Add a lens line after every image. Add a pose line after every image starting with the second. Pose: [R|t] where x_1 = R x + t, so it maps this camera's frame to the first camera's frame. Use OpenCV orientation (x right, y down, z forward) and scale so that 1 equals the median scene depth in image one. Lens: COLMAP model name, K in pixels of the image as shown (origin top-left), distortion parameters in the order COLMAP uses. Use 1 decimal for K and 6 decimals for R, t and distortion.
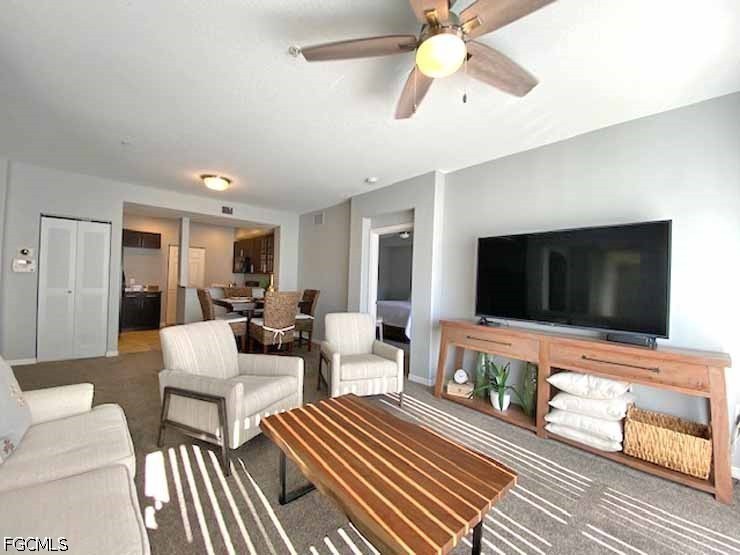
lens RADIAL K [[297.5, 0, 370.7], [0, 297.5, 279.1], [0, 0, 1]] dist [0.009218, -0.015317]
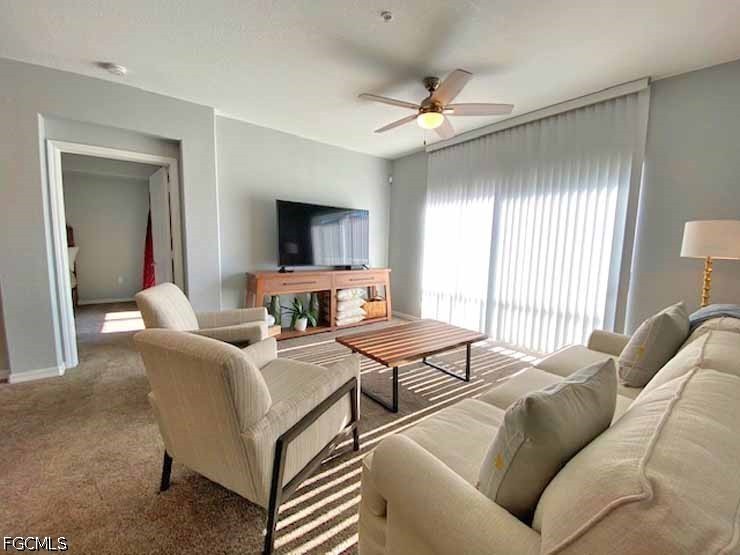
lens RADIAL K [[296.4, 0, 366.7], [0, 296.4, 278.9], [0, 0, 1]] dist [0.006220, -0.015113]
pose [[0.060617, -0.148847, 0.987001, -0.580685], [-0.031238, 0.988052, 0.150924, -0.012373], [-0.997672, -0.039980, 0.055243, 0.413868]]
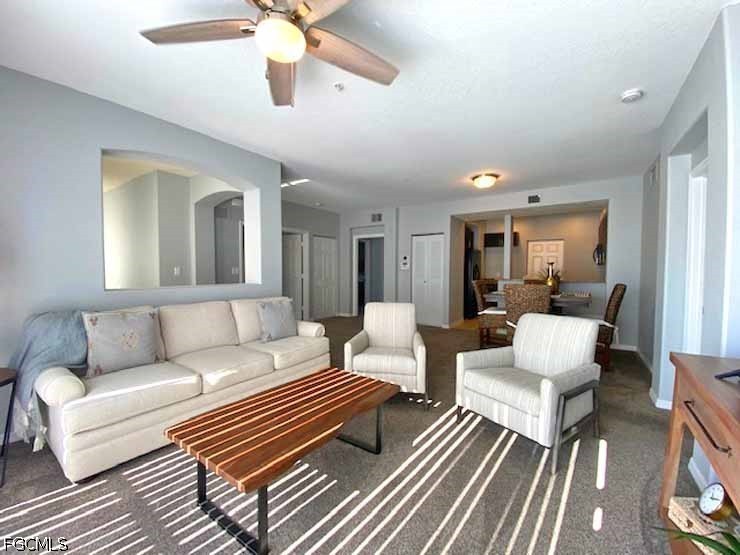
lens RADIAL K [[296.4, 0, 366.7], [0, 296.4, 278.9], [0, 0, 1]] dist [0.006220, -0.015113]
pose [[0.207400, 0.001627, -0.978255, 0.430462], [0.011461, 0.999926, 0.004093, 0.018169], [0.978189, -0.012061, 0.207366, 0.361606]]
